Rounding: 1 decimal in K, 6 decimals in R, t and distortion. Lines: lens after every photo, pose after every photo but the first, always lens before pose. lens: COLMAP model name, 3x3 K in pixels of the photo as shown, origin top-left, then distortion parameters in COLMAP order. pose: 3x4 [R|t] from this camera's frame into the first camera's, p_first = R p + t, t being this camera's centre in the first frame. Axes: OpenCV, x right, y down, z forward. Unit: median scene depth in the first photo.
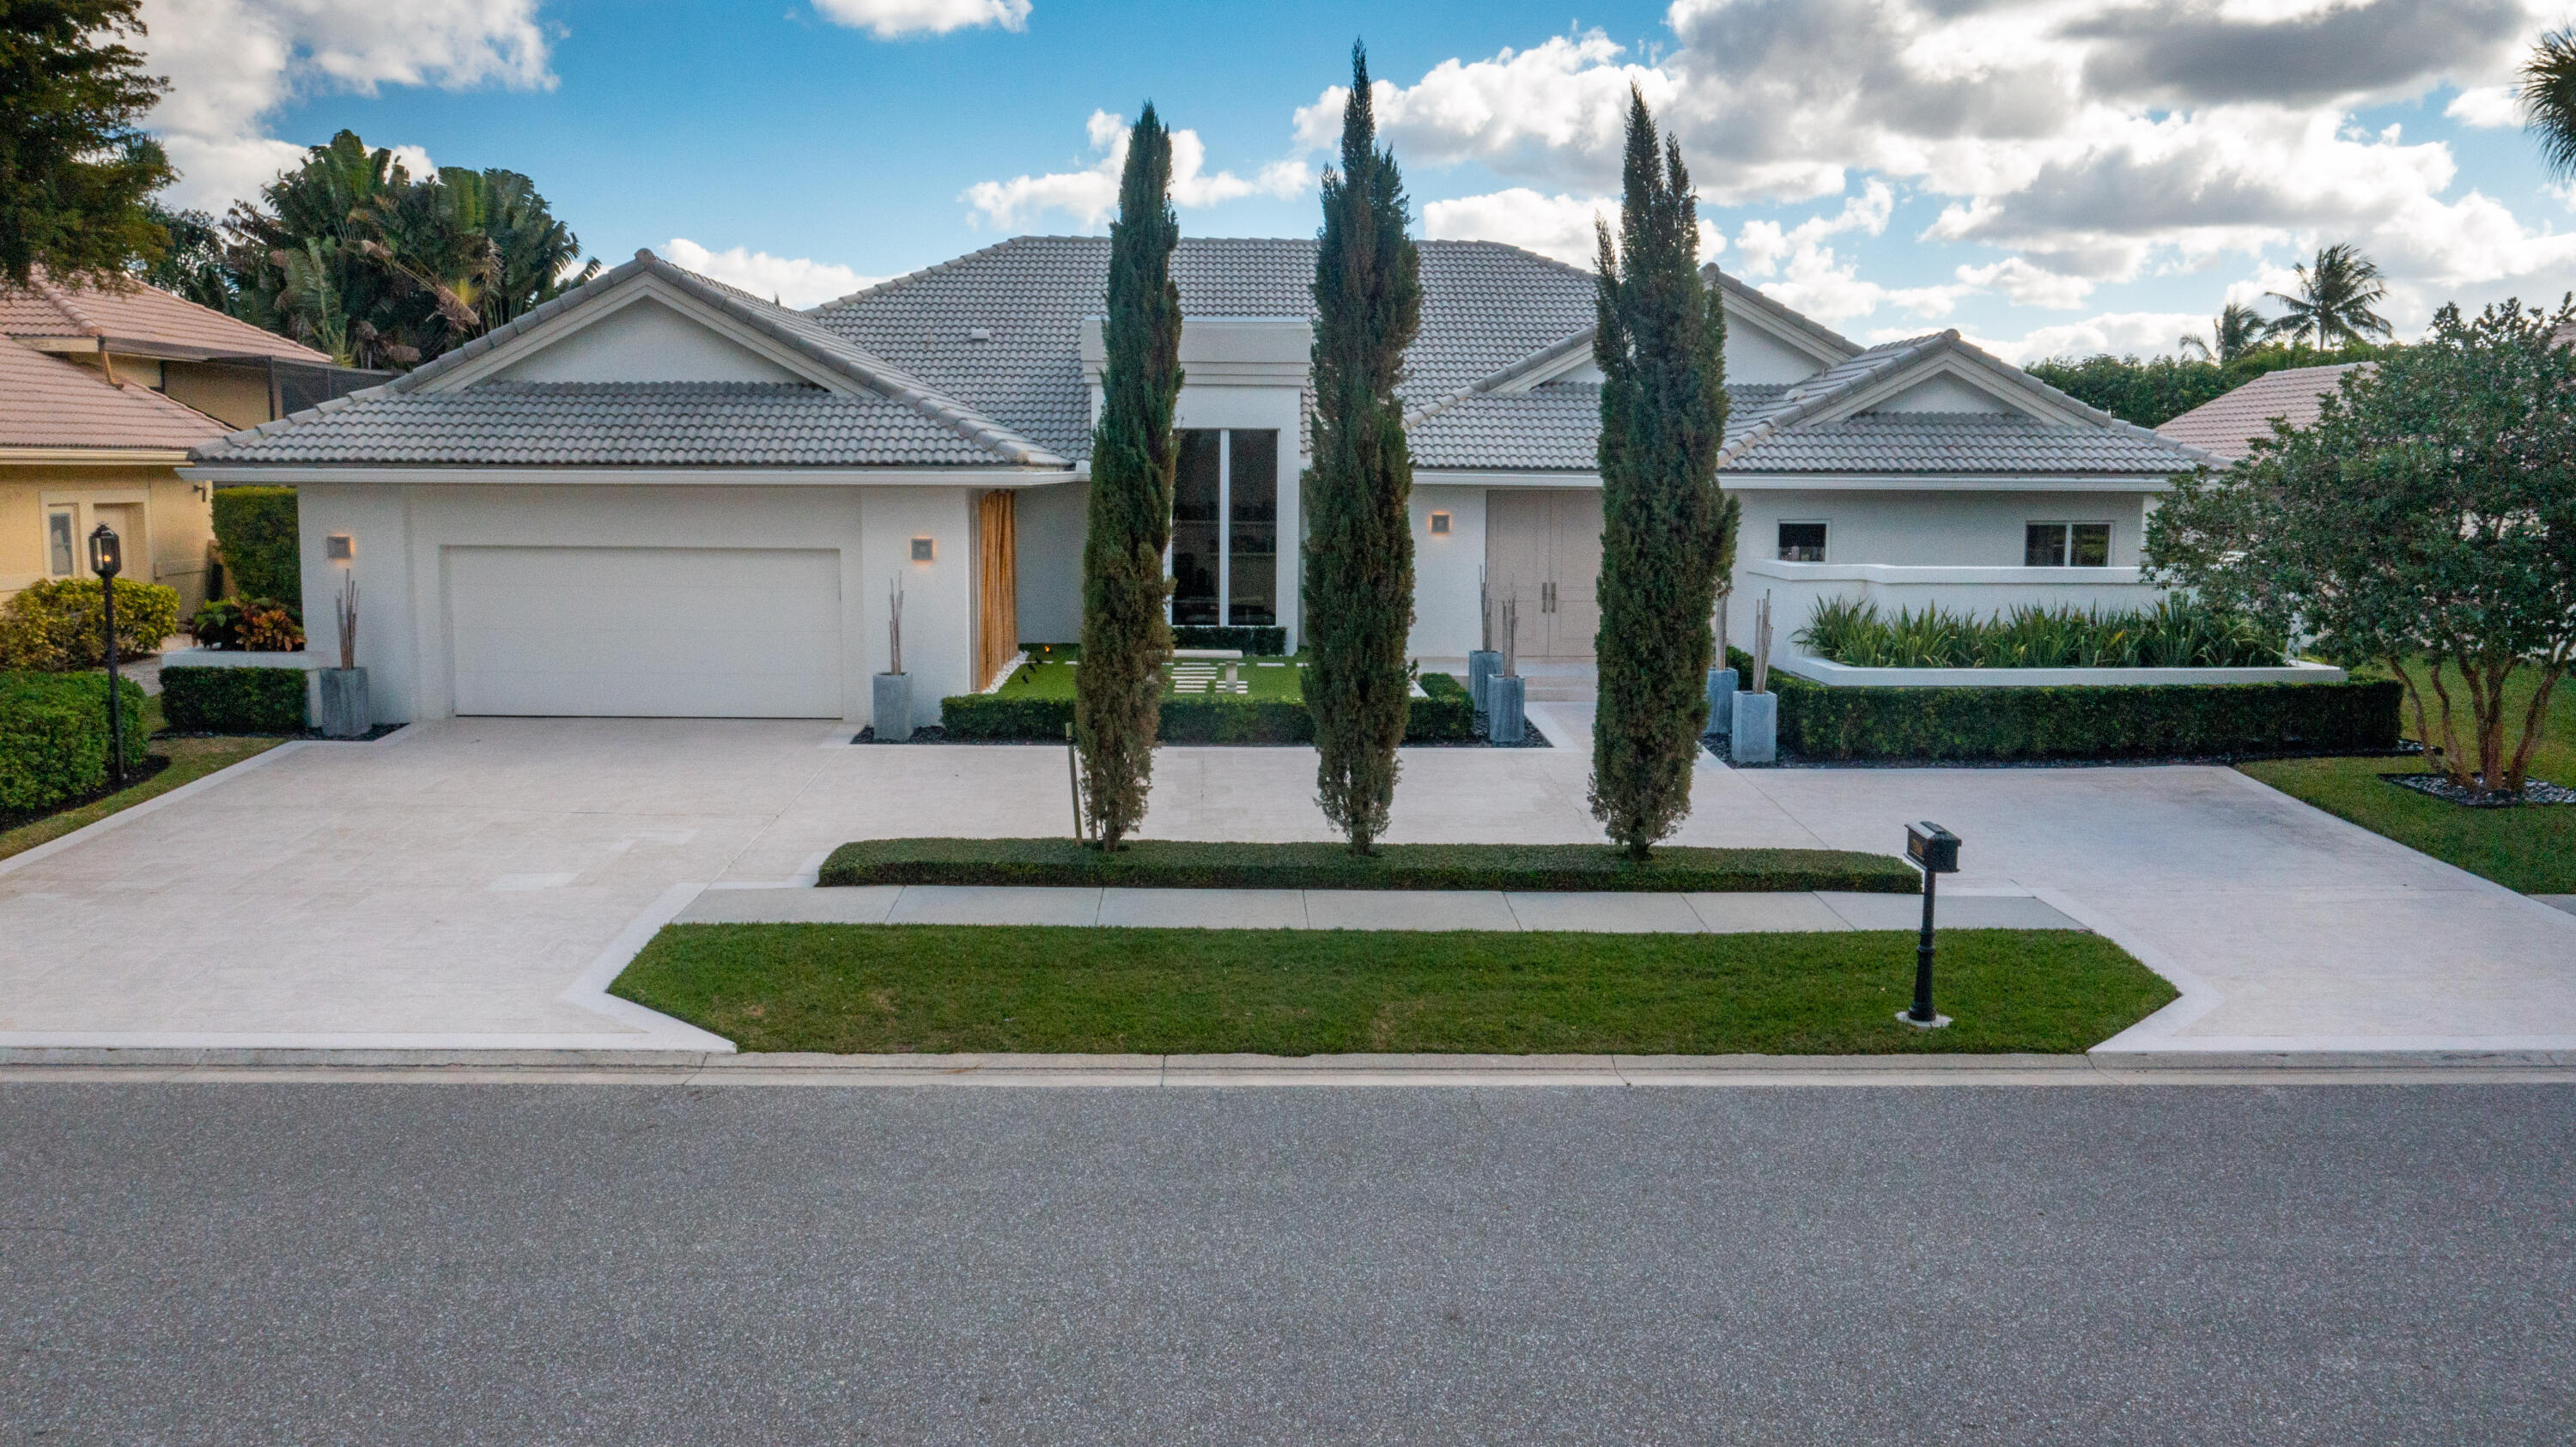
lens RADIAL K [[2020.2, 0, 1331.9], [0, 2020.2, 721.3], [0, 0, 1]] dist [-0.010852, -0.149836]
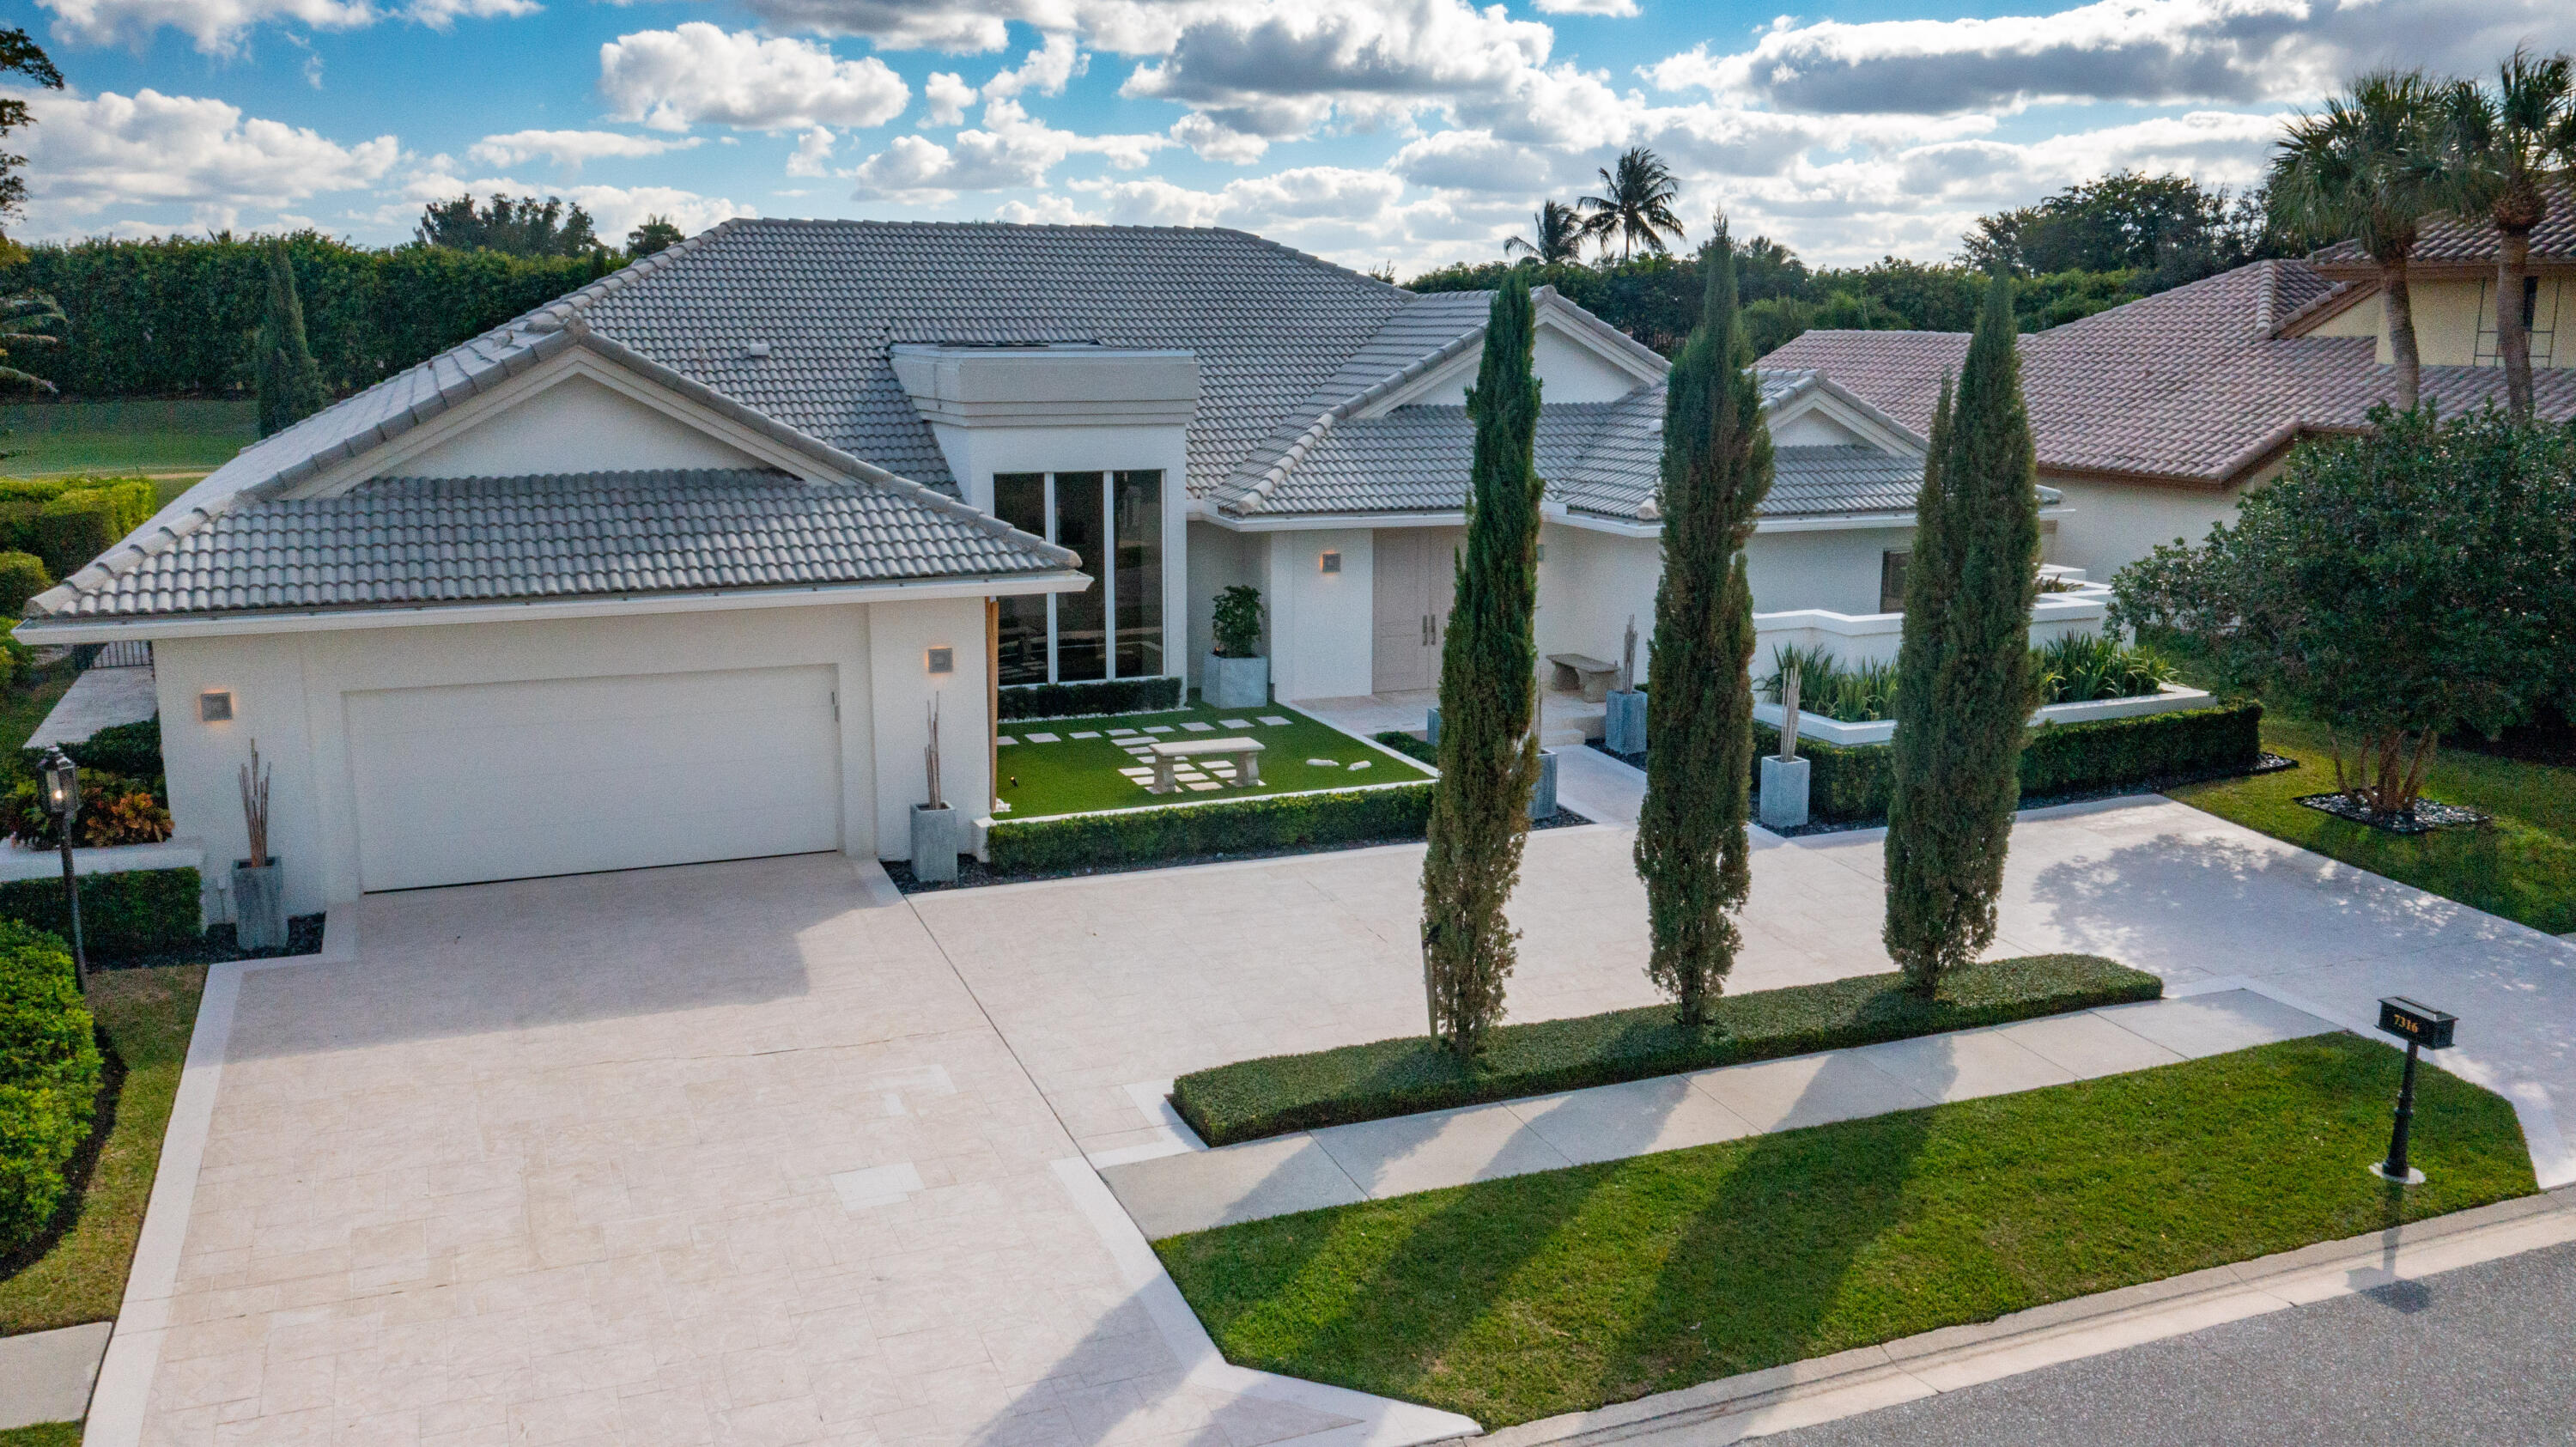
lens RADIAL K [[1963.8, 0, 1285.3], [0, 1963.8, 782.6], [0, 0, 1]] dist [-0.064939, -0.003449]
pose [[0.939268, -0.081533, 0.333358, -0.346110], [0.046031, 0.992522, 0.113055, -0.120259], [-0.340083, -0.090844, 0.935997, 0.135697]]
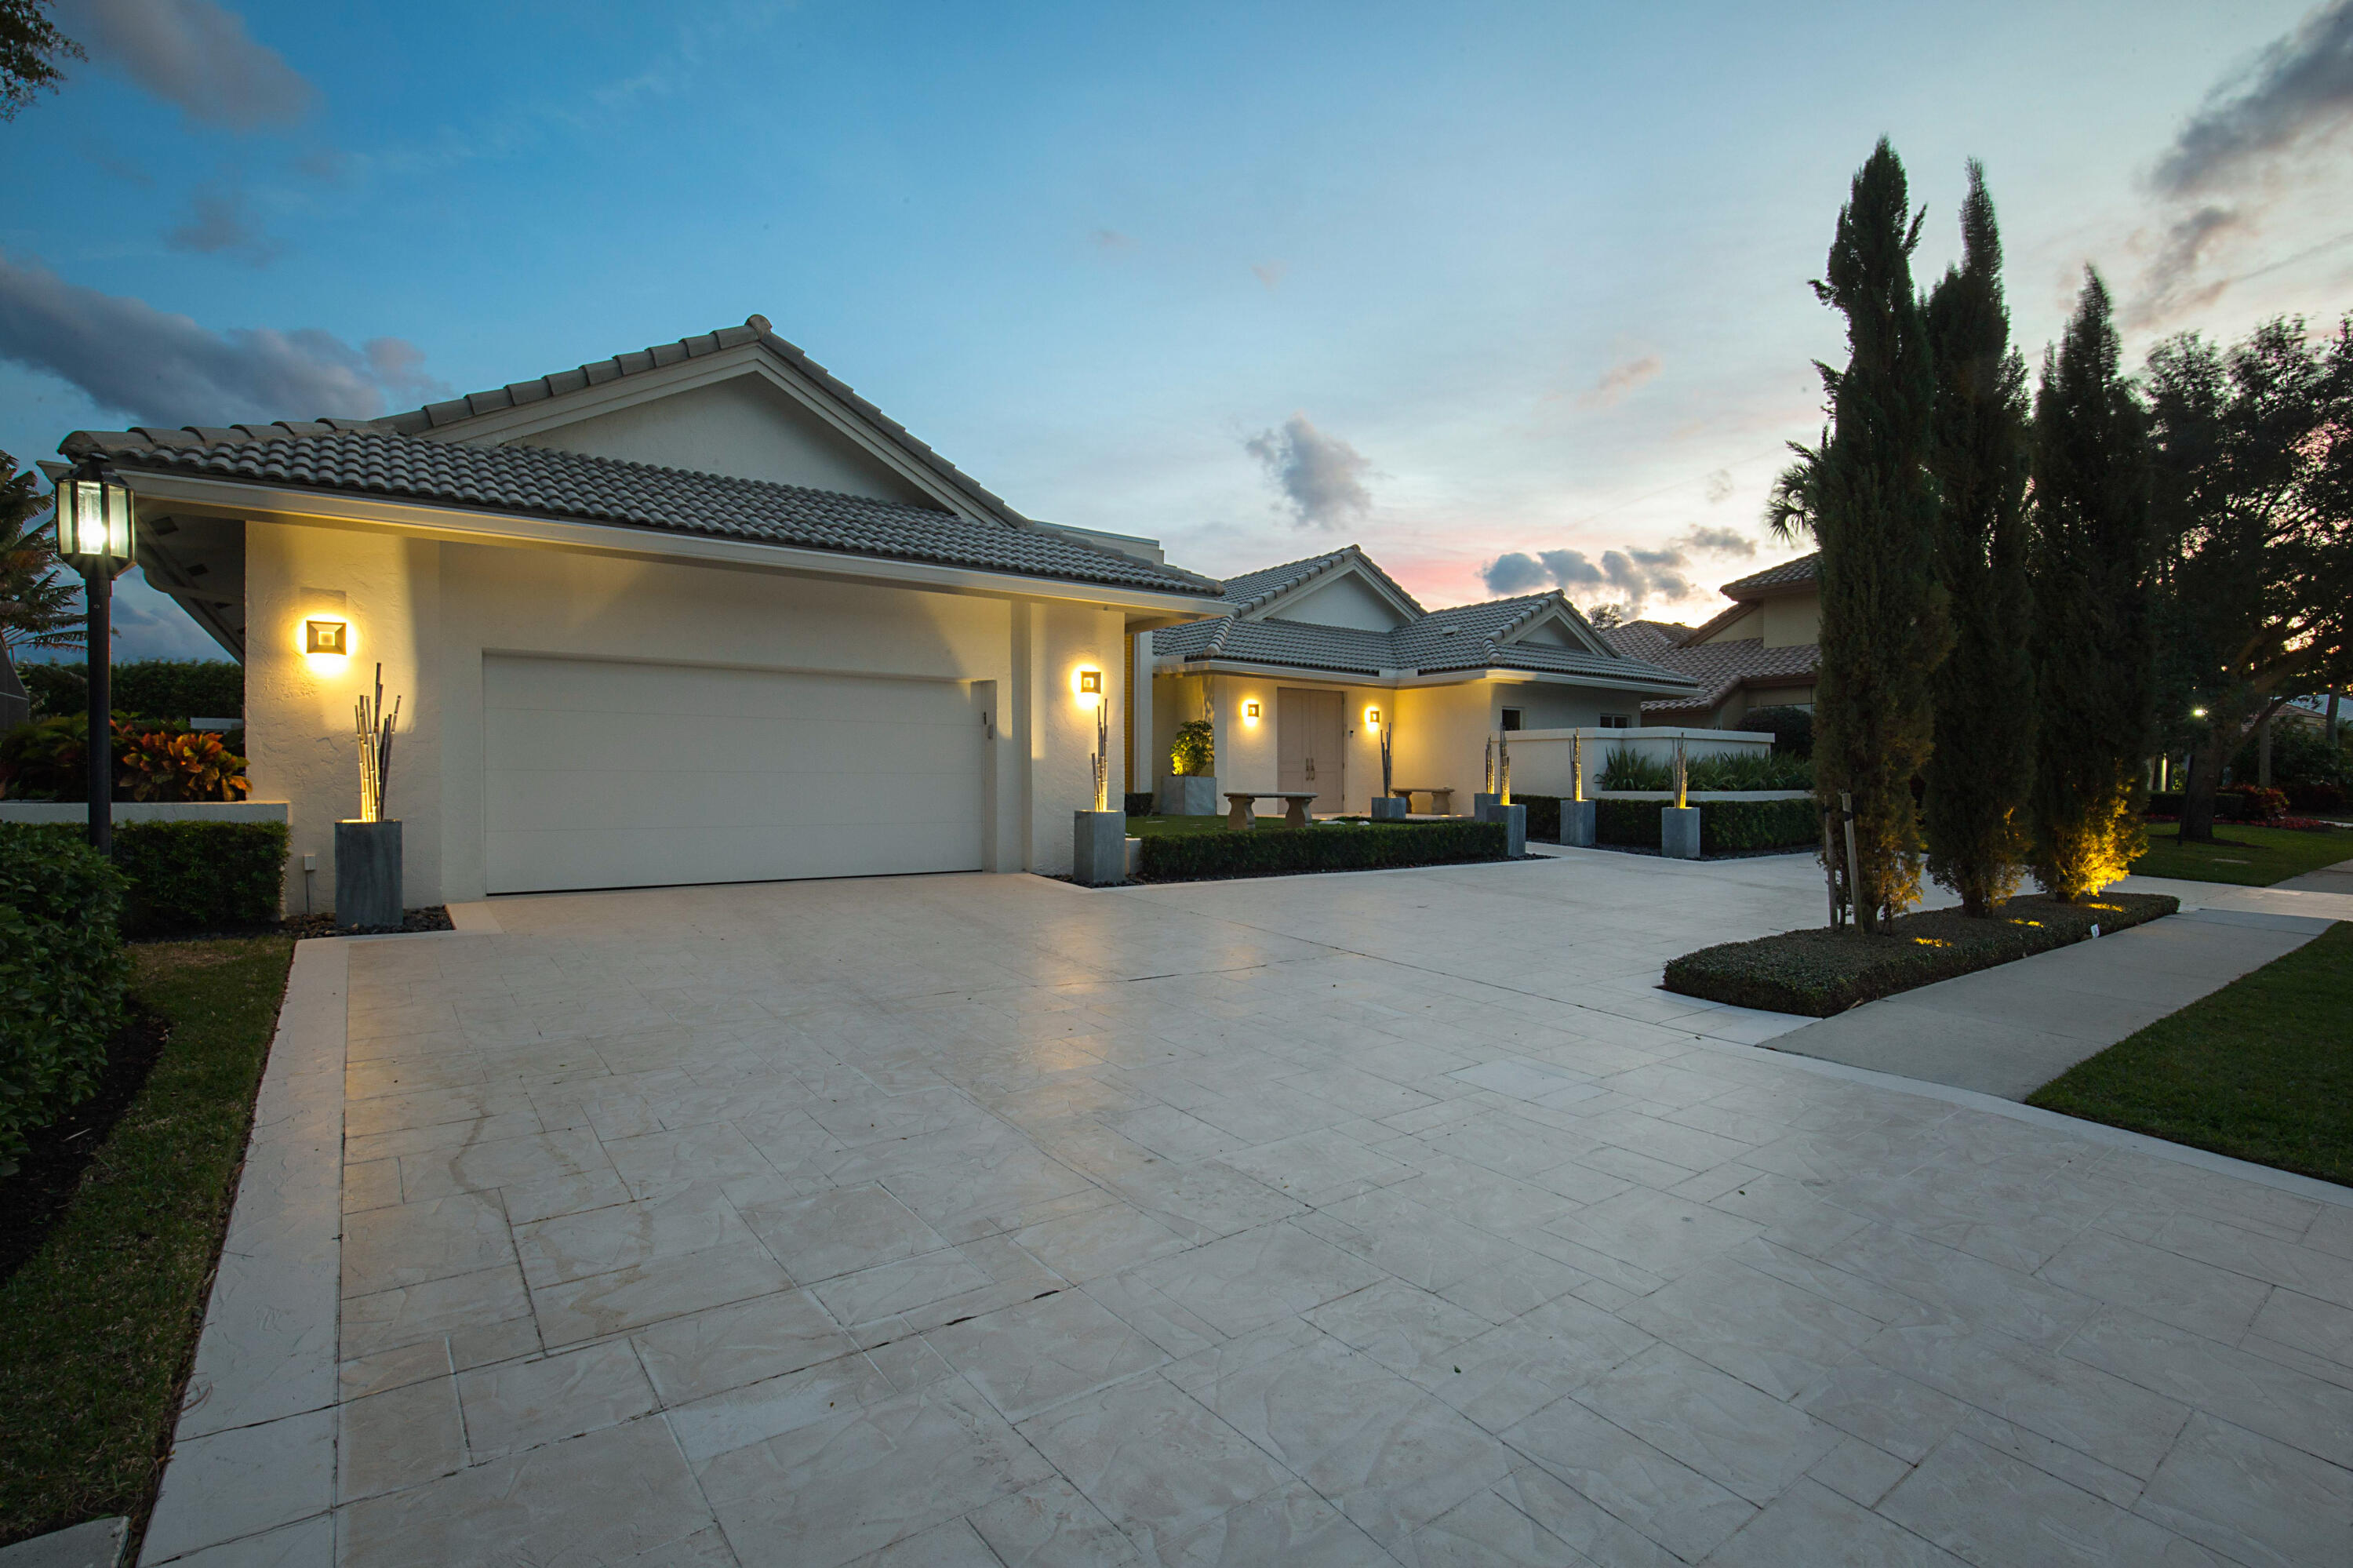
lens RADIAL K [[1064.8, 0, 1178.0], [0, 1064.8, 840.0], [0, 0, 1]] dist [-0.002121, -0.022962]
pose [[0.830504, -0.035591, 0.555874, -0.445891], [0.064917, 0.997341, -0.033131, 0.006934], [-0.553216, 0.063601, 0.830606, 0.548254]]
